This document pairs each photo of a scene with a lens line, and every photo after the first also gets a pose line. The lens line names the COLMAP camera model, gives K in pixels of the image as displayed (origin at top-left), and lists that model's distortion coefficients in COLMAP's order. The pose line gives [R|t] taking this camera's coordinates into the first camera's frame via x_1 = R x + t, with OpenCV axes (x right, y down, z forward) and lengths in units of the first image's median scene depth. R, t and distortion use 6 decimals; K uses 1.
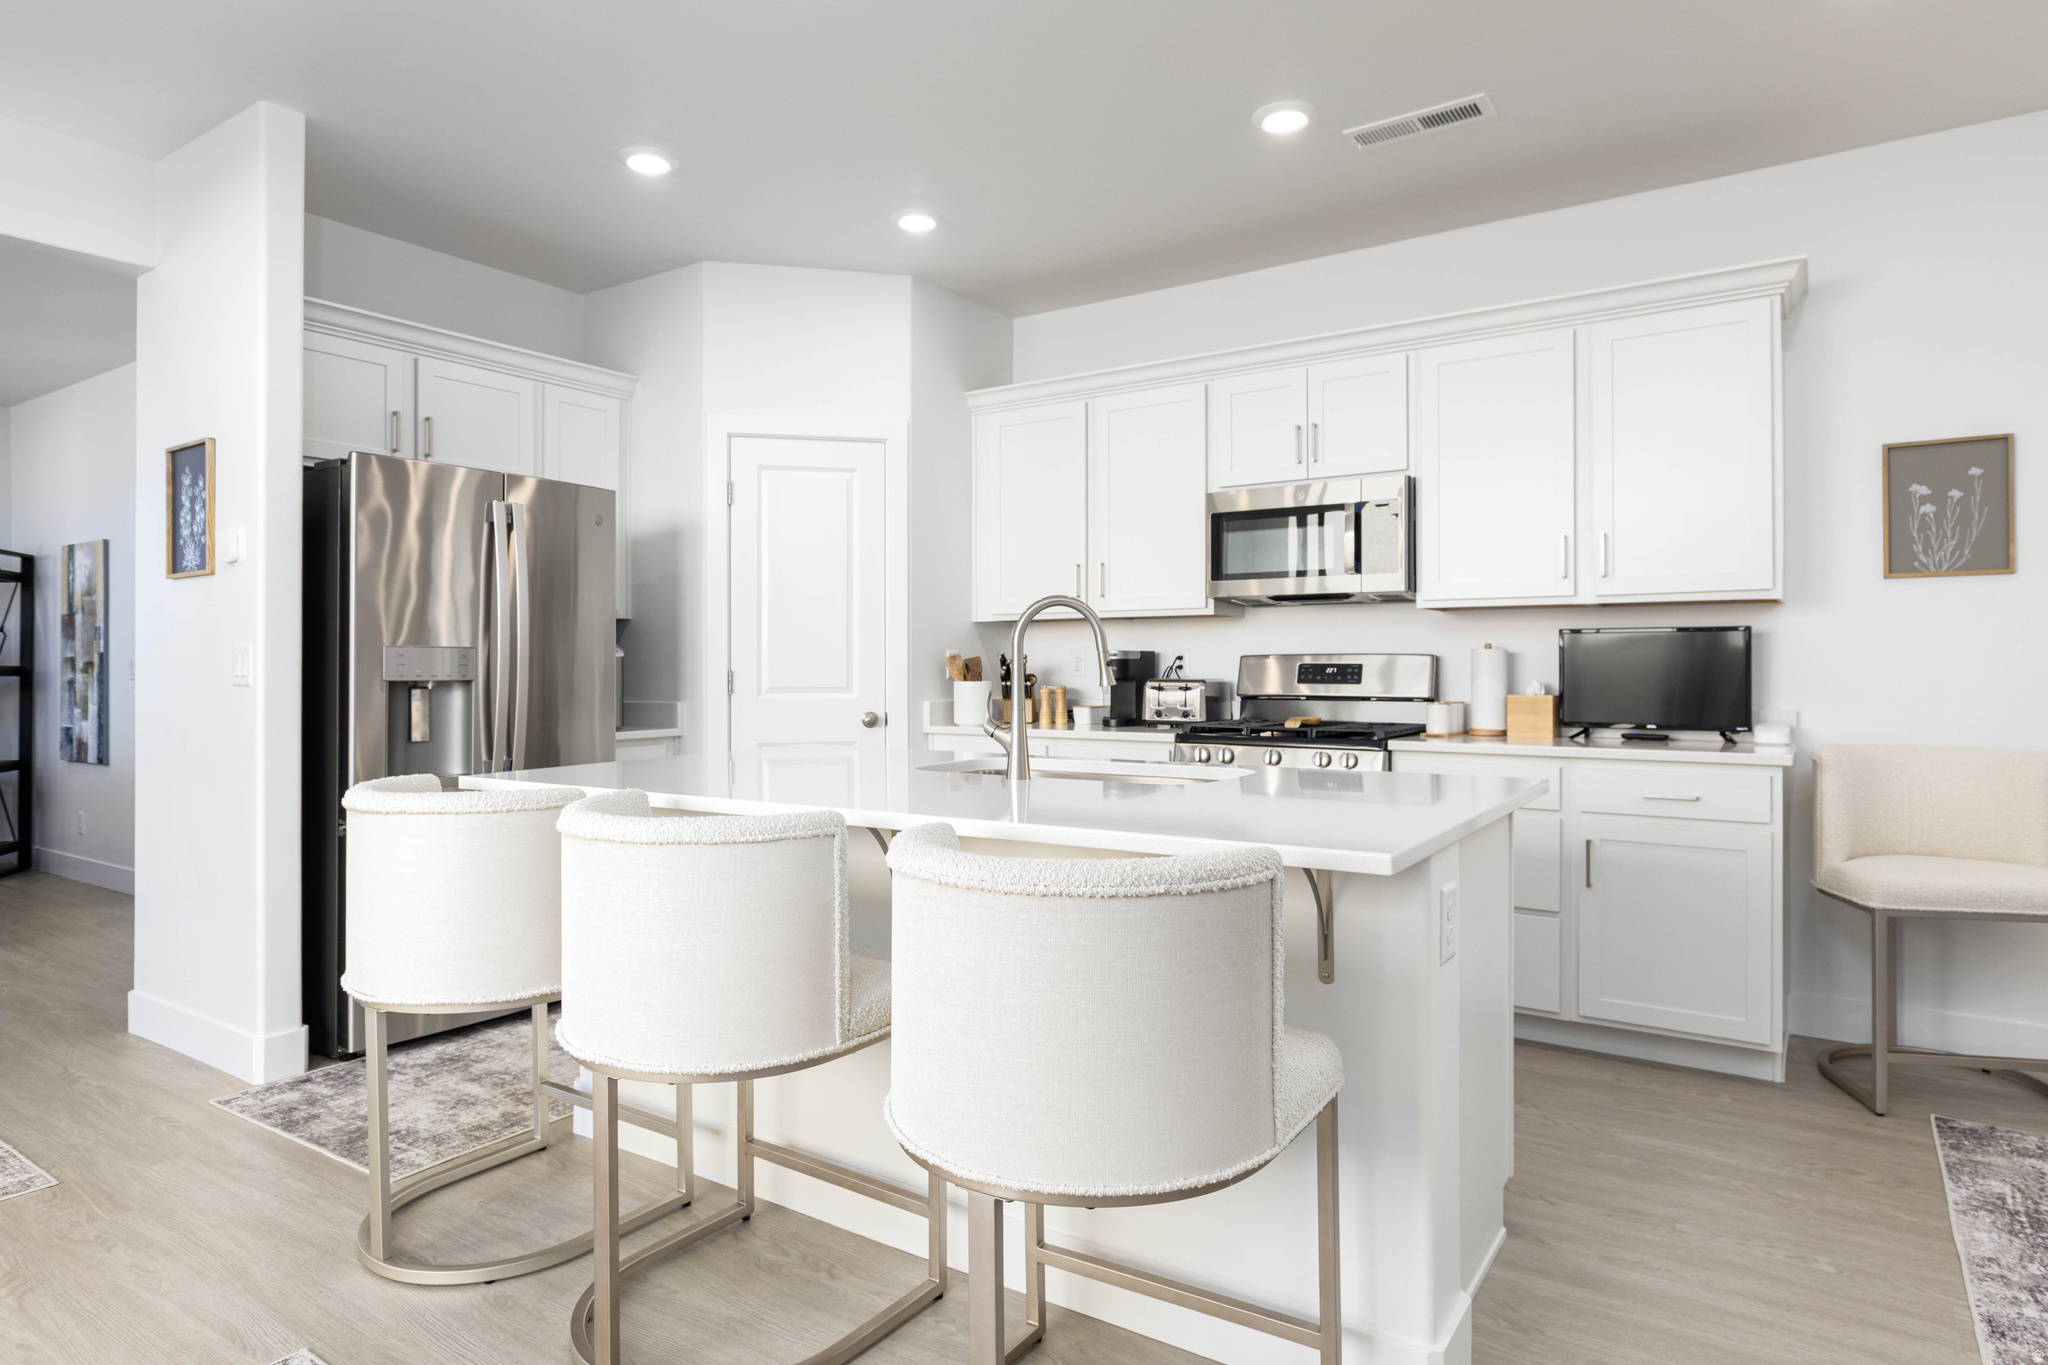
lens RADIAL K [[1166.4, 0, 1027.5], [0, 1166.4, 664.1], [0, 0, 1]] dist [-0.004253, -0.000846]
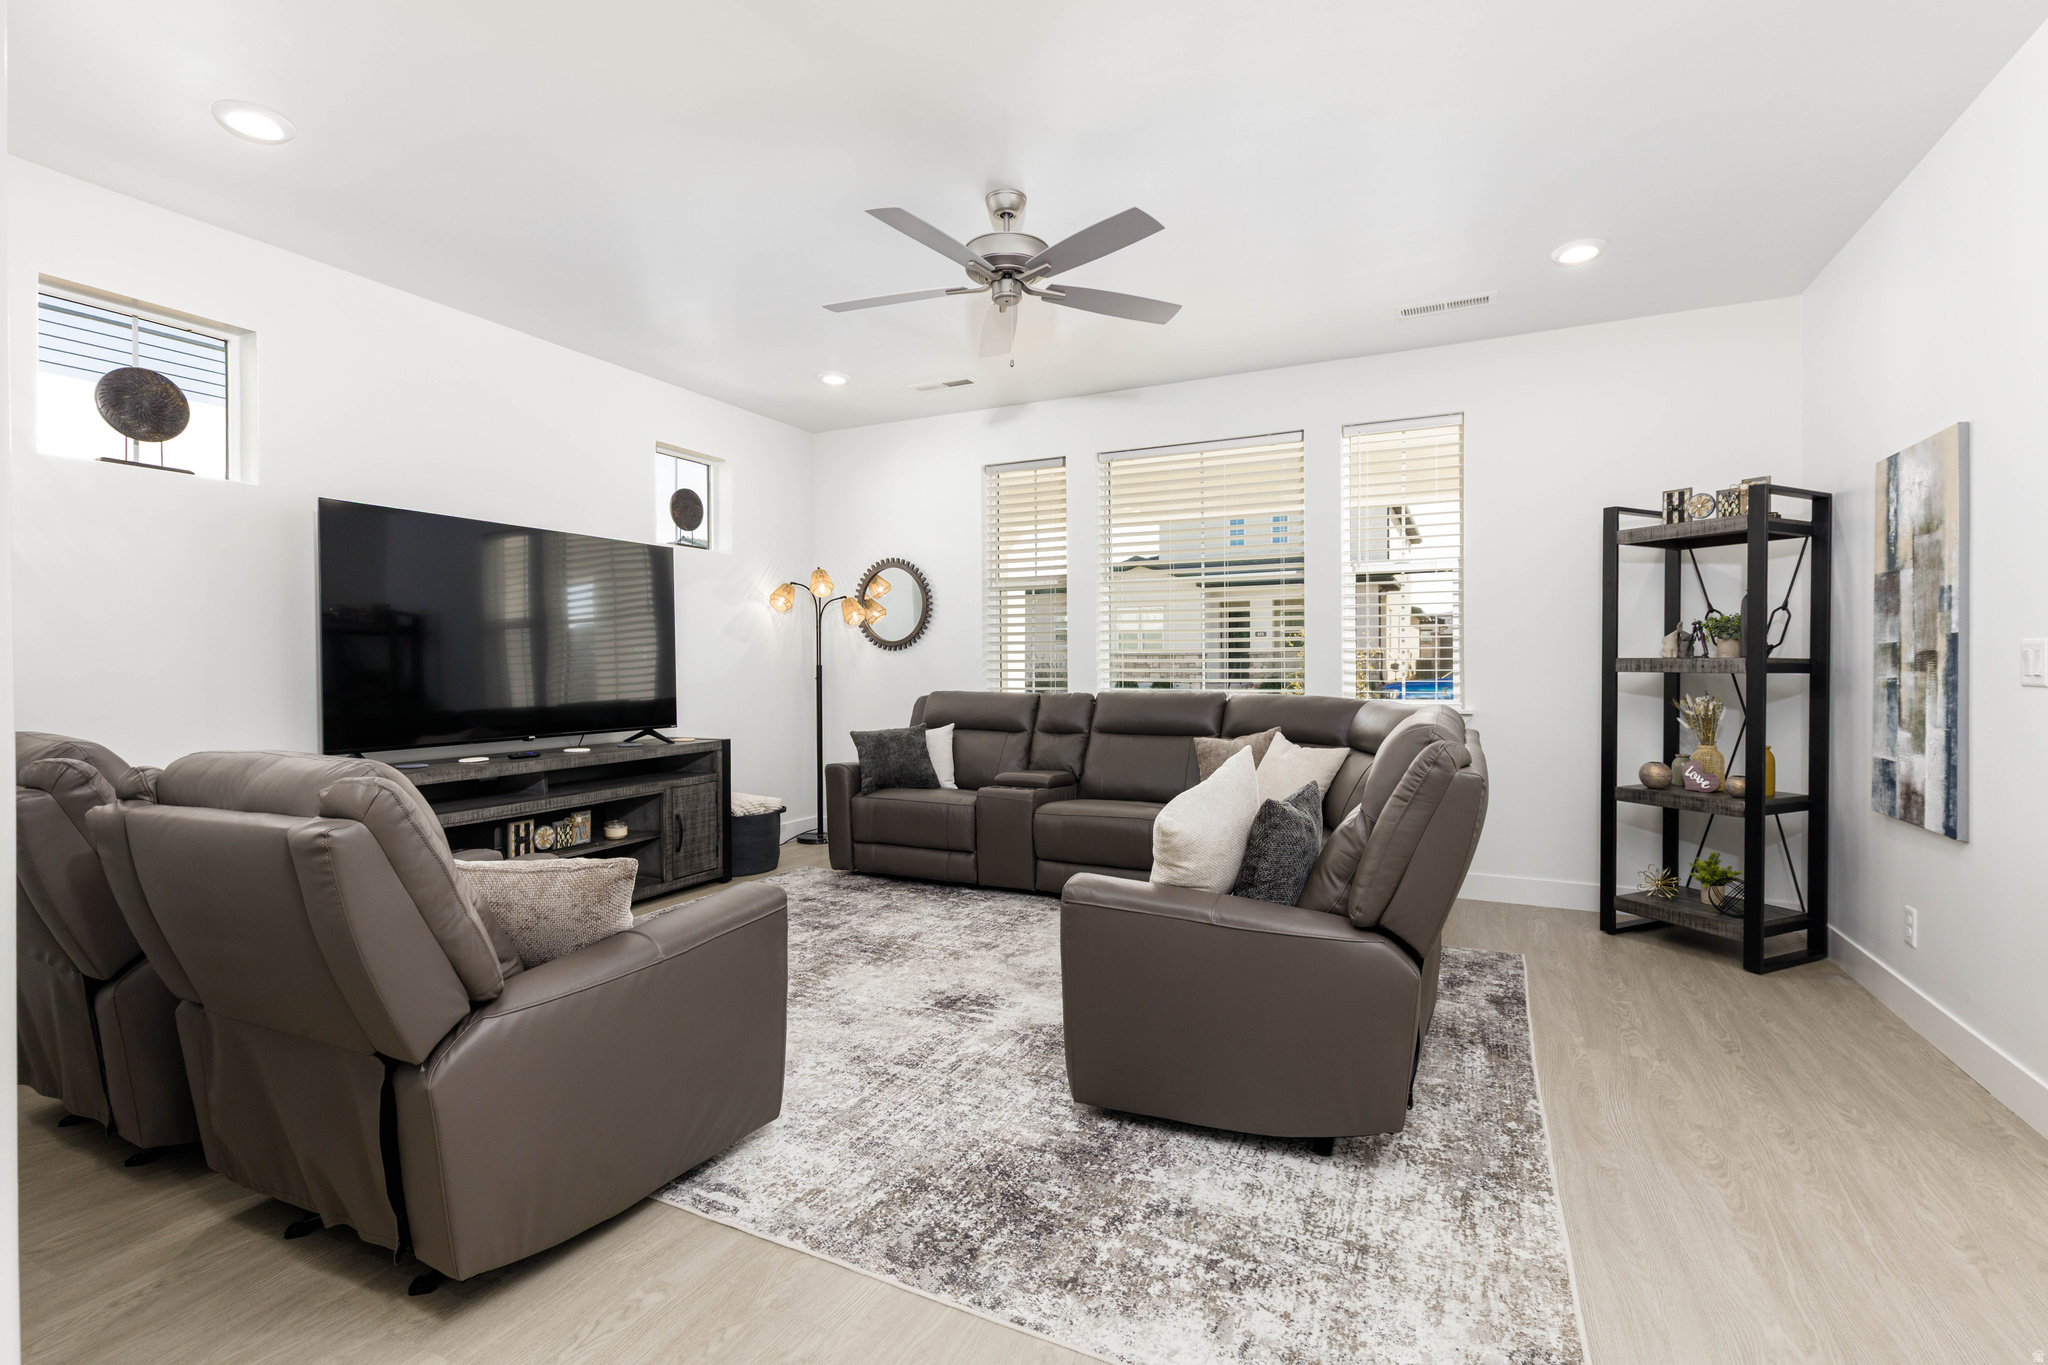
lens RADIAL K [[928.4, 0, 1025.9], [0, 928.4, 667.4], [0, 0, 1]] dist [0.004319, -0.001269]
pose [[0.142119, 0.008080, -0.989817, -0.415105], [0.004838, 0.999949, 0.008858, -0.000068], [0.989838, -0.006047, 0.142073, 0.494597]]
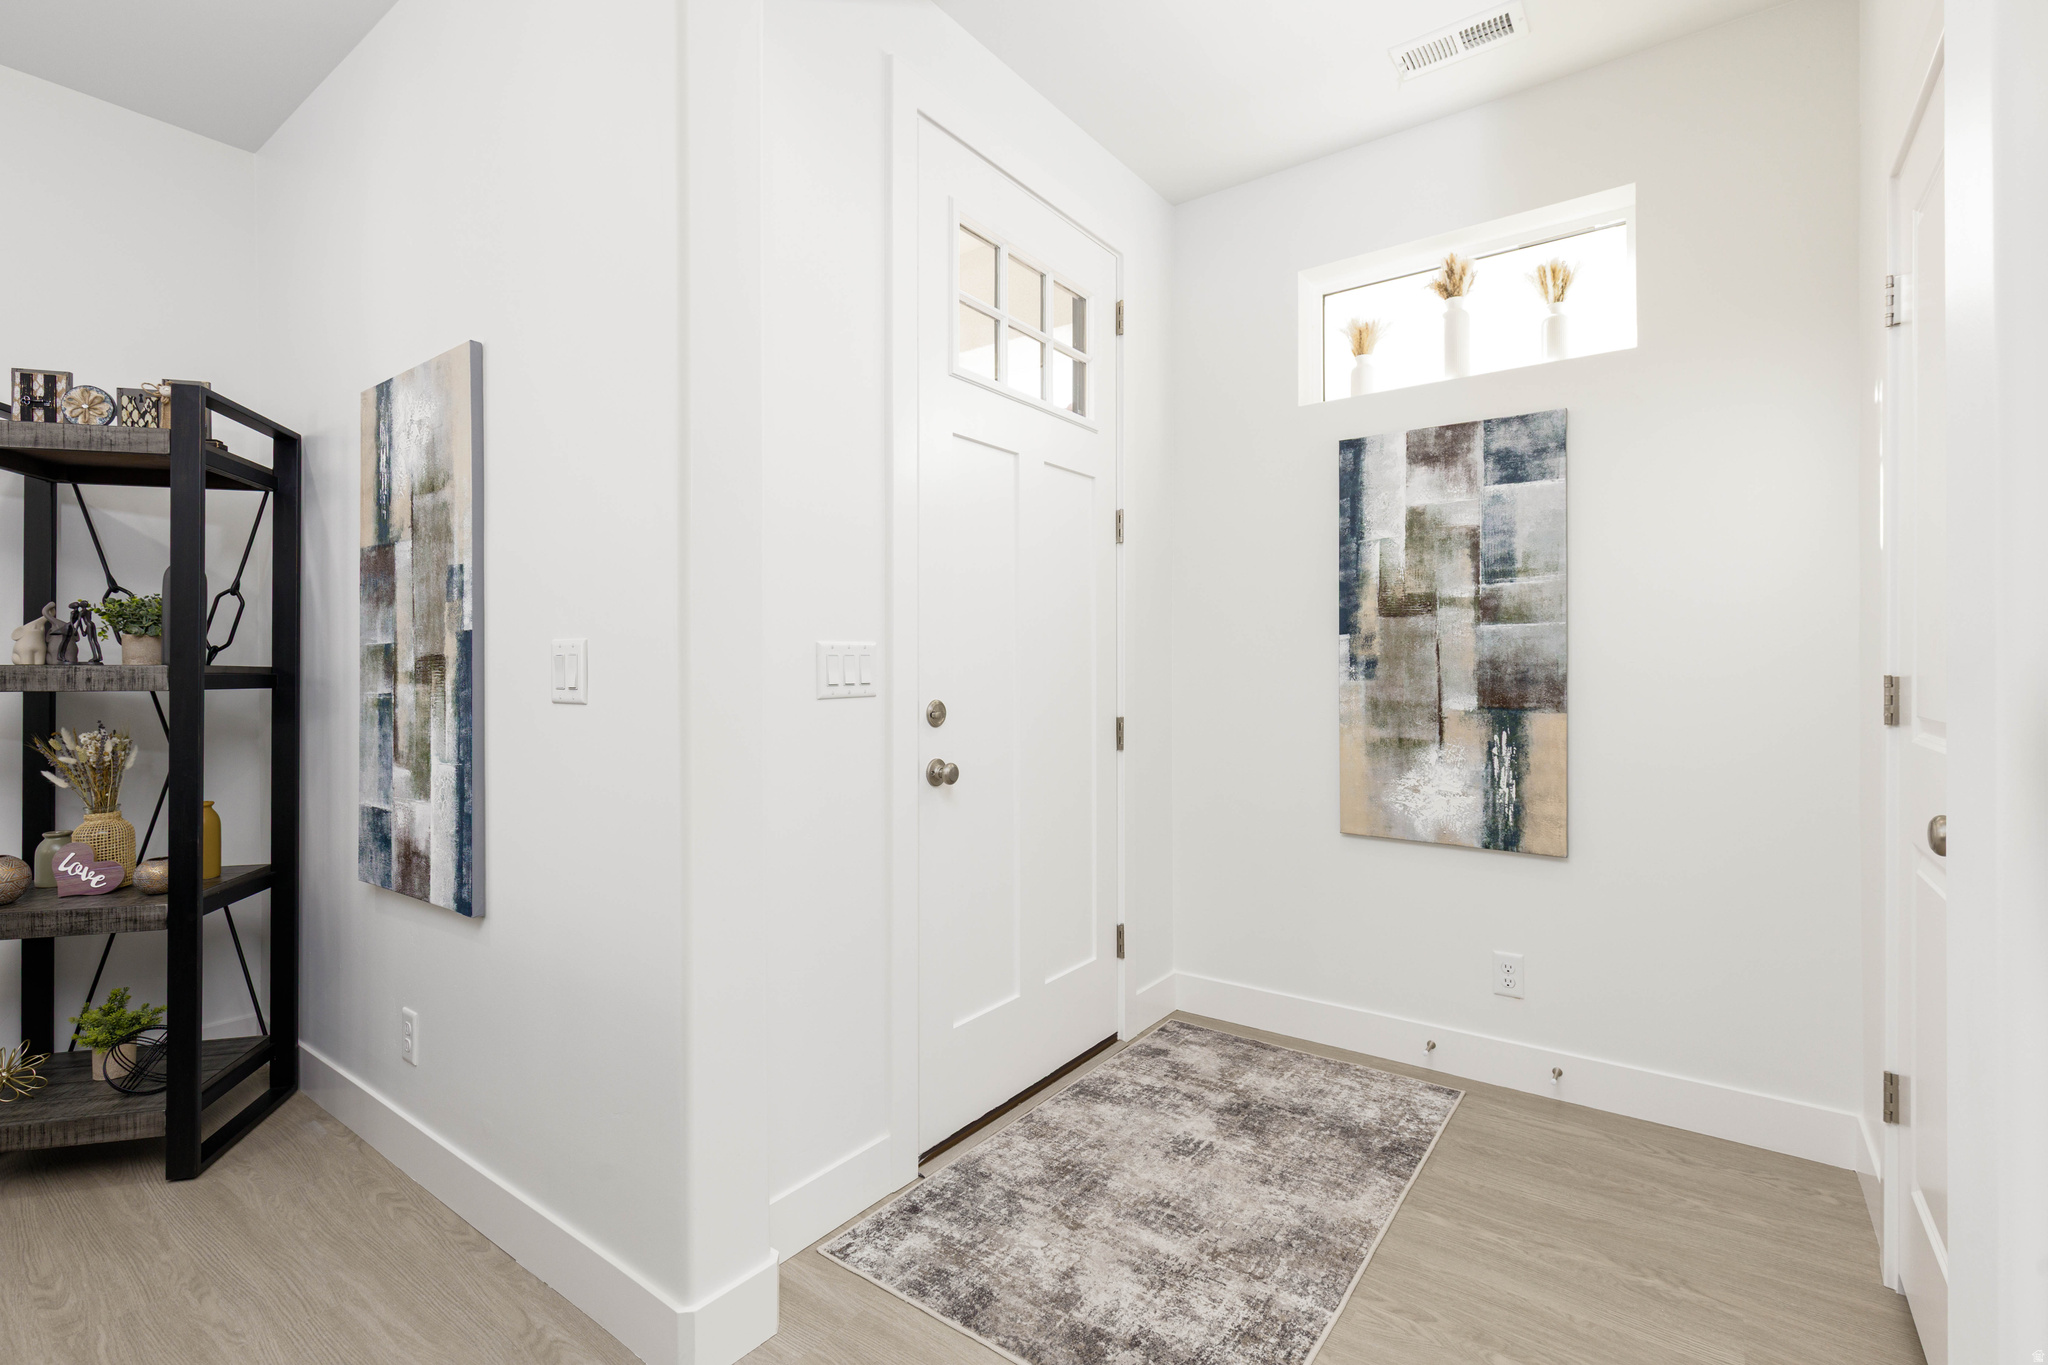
lens RADIAL K [[928.4, 0, 1019.0], [0, 928.4, 667.1], [0, 0, 1]] dist [0.004319, -0.001269]
pose [[0.998666, -0.002080, -0.051598, -0.577091], [0.002135, 0.999997, 0.001008, 0.002240], [0.051596, -0.001116, 0.998667, 0.676298]]
